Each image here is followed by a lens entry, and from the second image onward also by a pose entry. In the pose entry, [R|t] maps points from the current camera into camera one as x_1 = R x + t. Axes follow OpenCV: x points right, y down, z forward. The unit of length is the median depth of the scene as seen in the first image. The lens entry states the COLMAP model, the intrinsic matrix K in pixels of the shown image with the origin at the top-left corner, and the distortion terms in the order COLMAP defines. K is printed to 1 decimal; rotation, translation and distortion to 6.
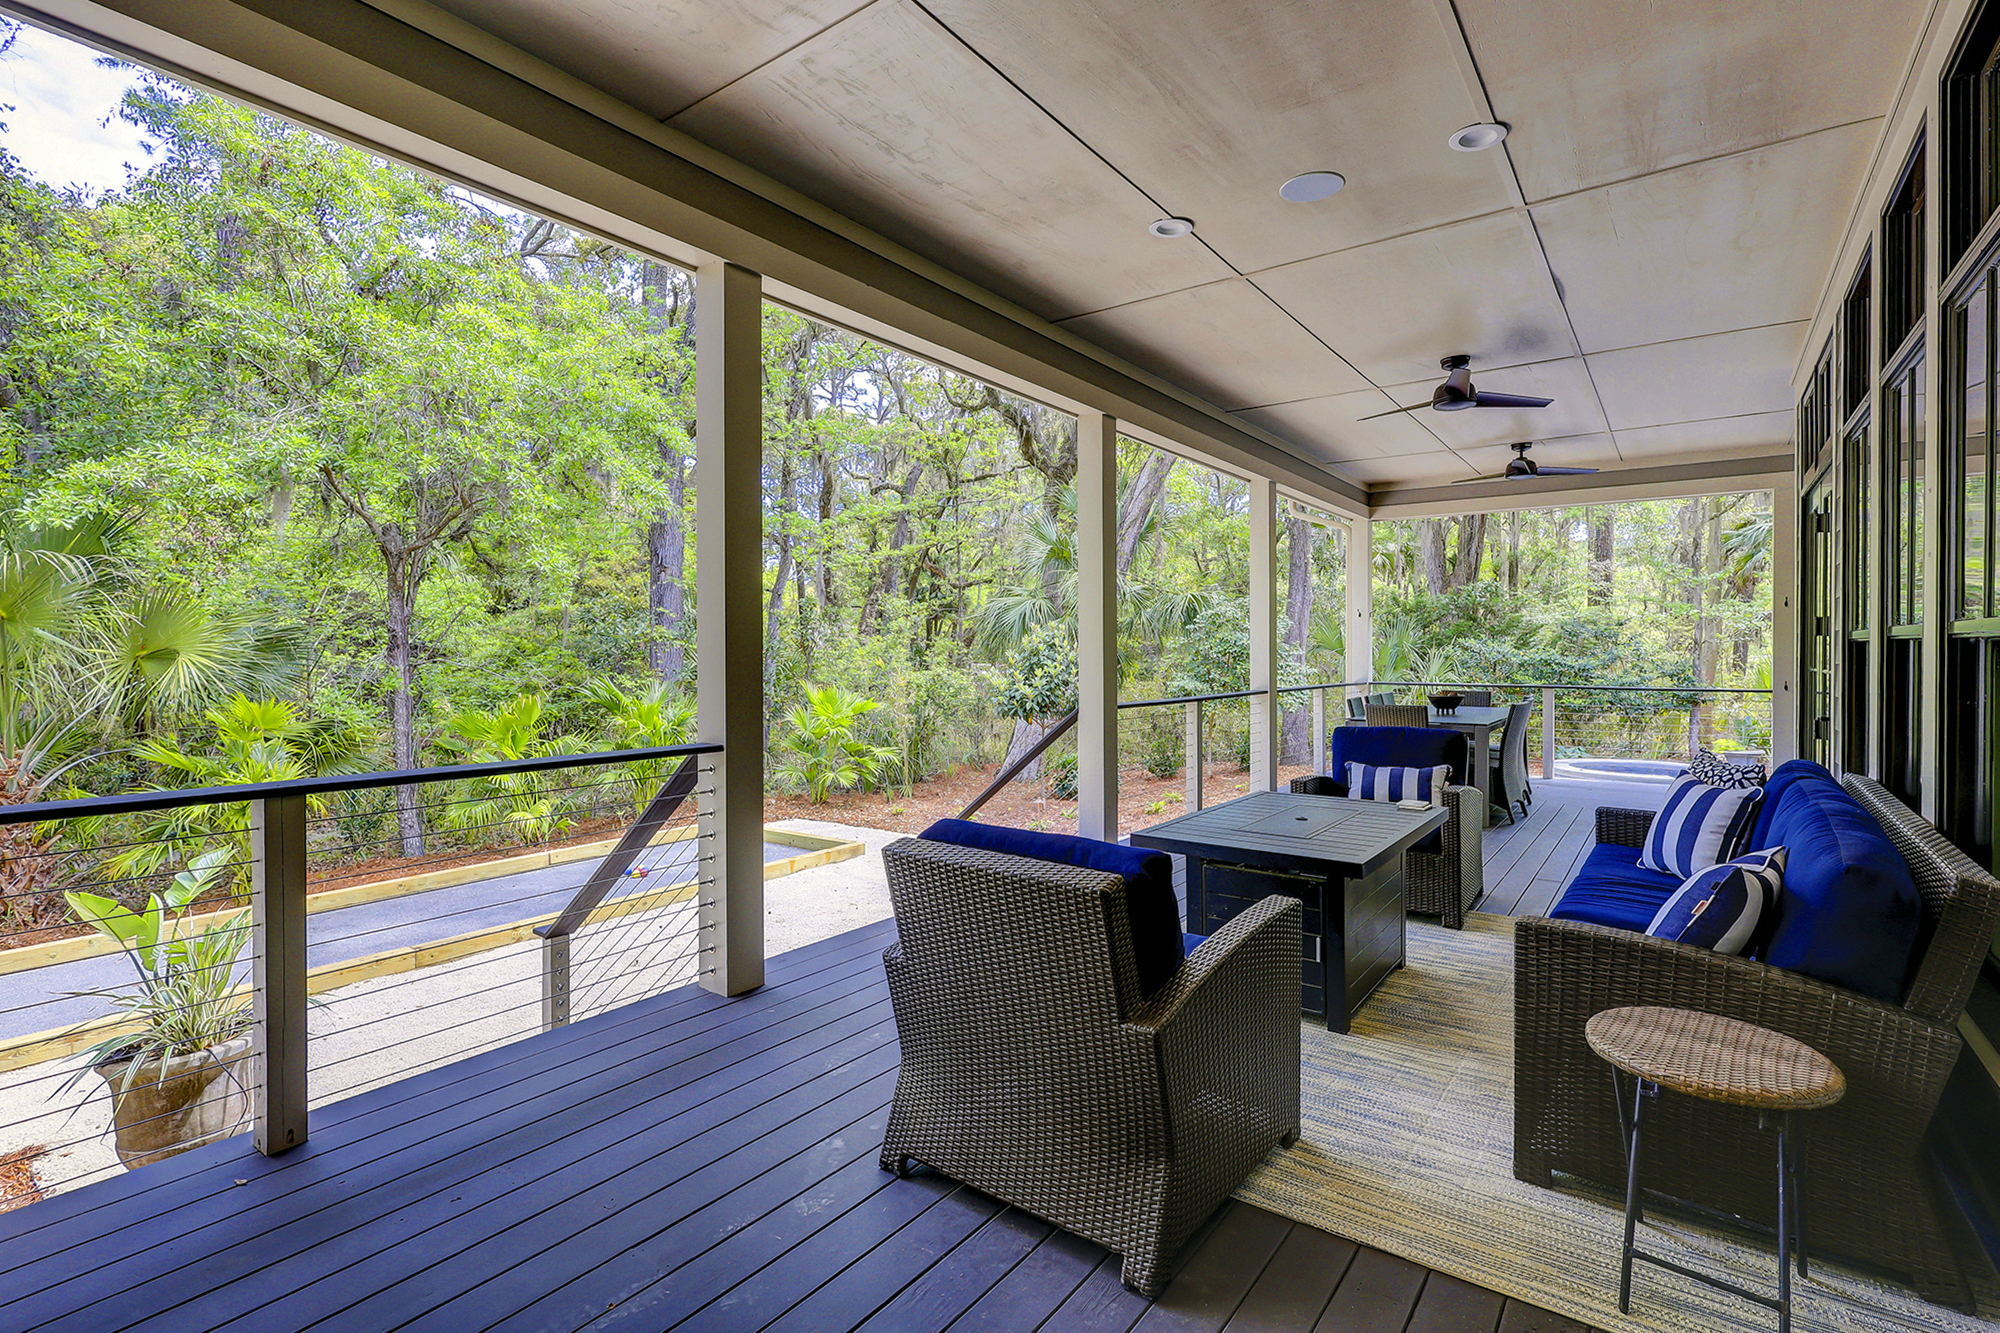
lens RADIAL K [[948.7, 0, 1017.7], [0, 948.7, 666.5], [0, 0, 1]] dist [0.001470, 0.000635]
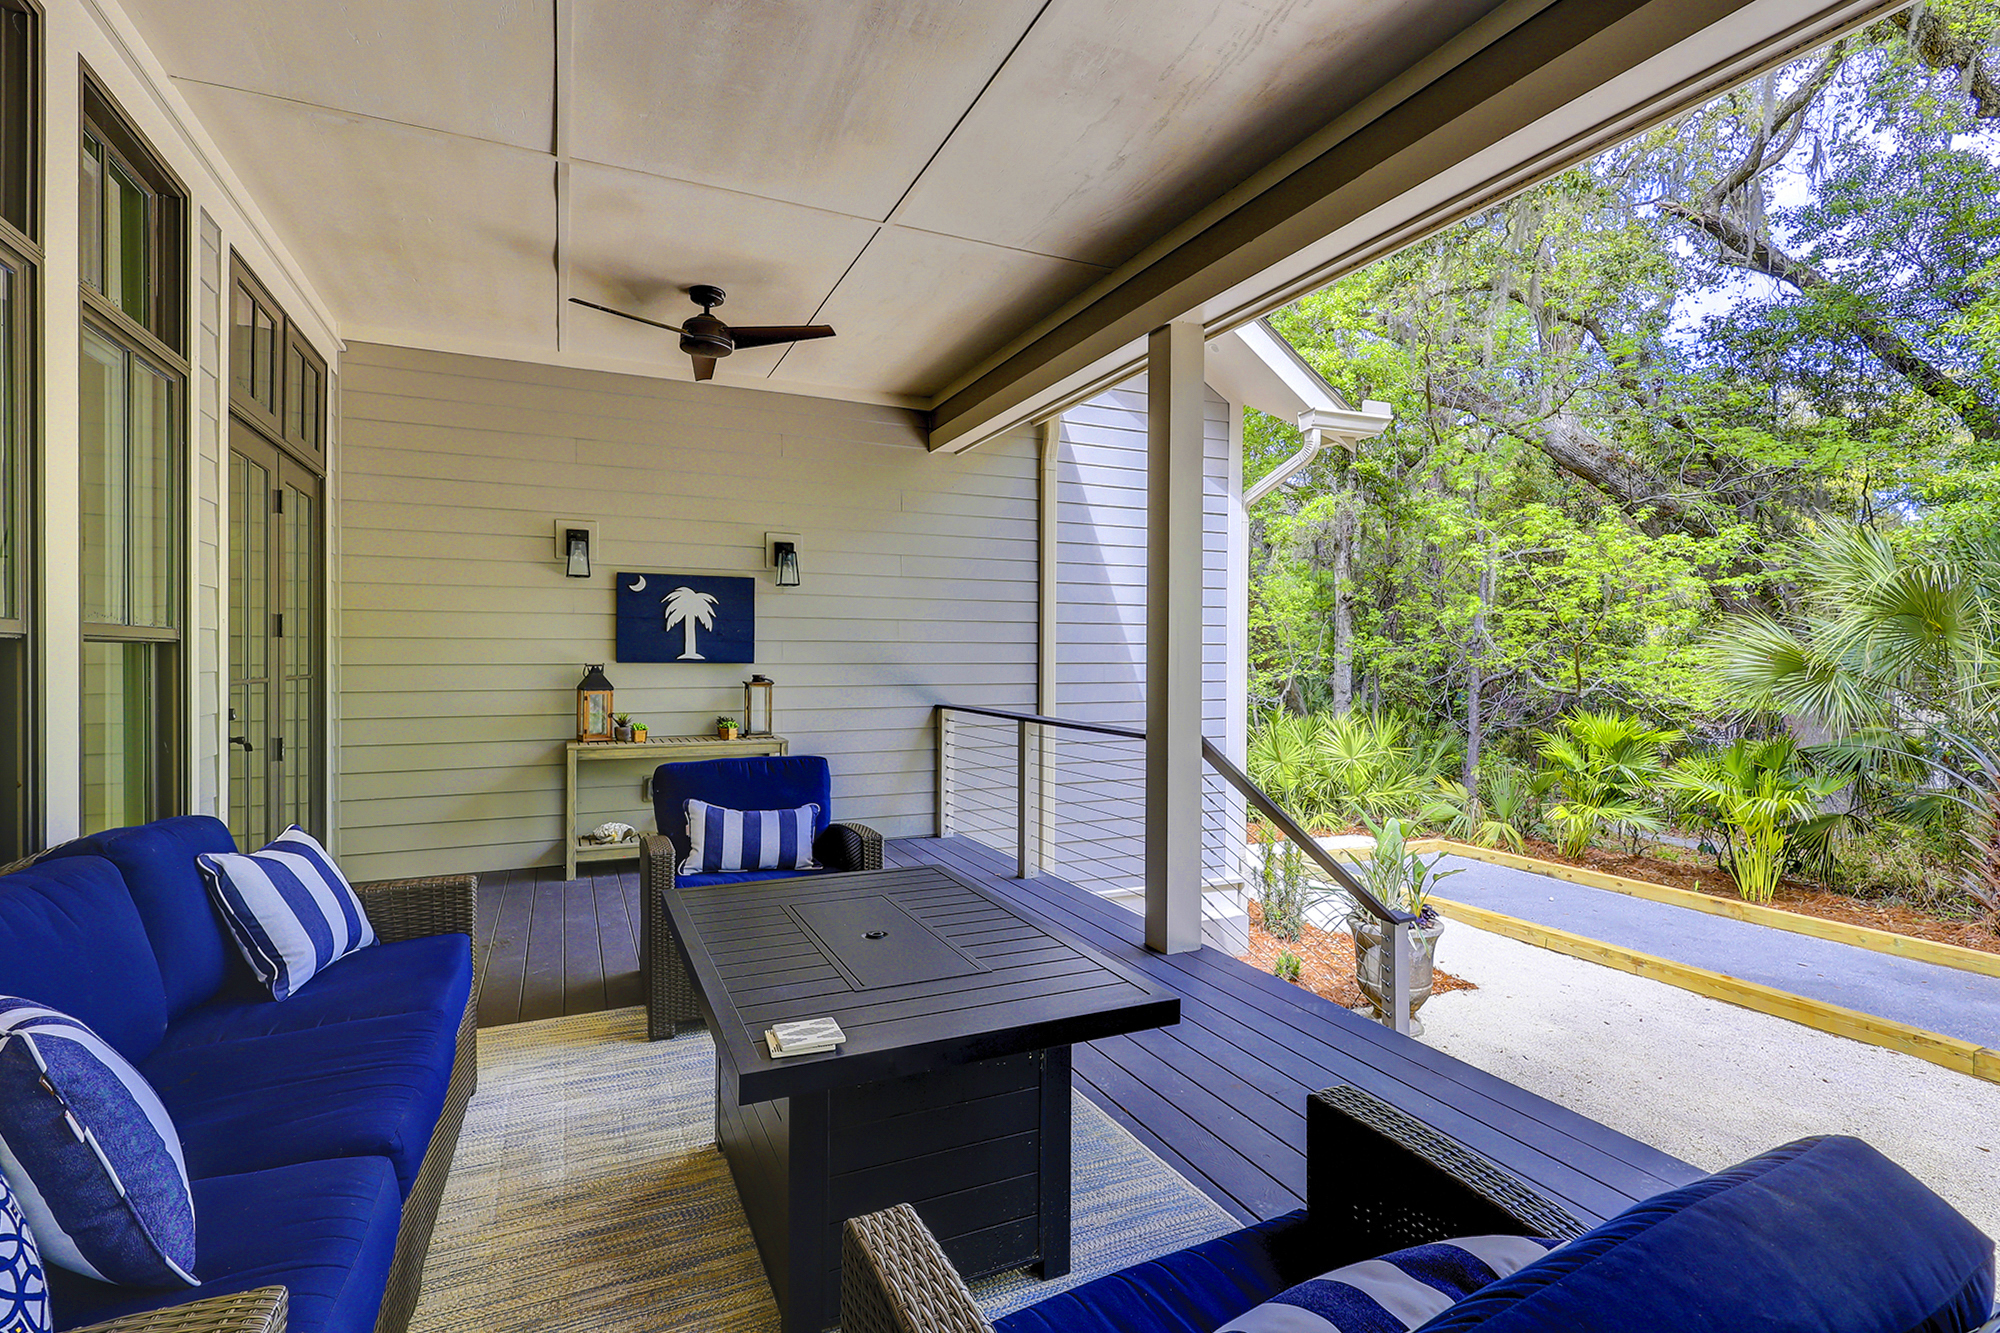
lens RADIAL K [[948.7, 0, 1017.7], [0, 948.7, 666.5], [0, 0, 1]] dist [0.001470, 0.000635]
pose [[-0.485403, 0.006717, -0.874265, 0.875709], [-0.011674, 0.999832, 0.014163, -0.020704], [0.874212, 0.017081, -0.485243, 1.535916]]
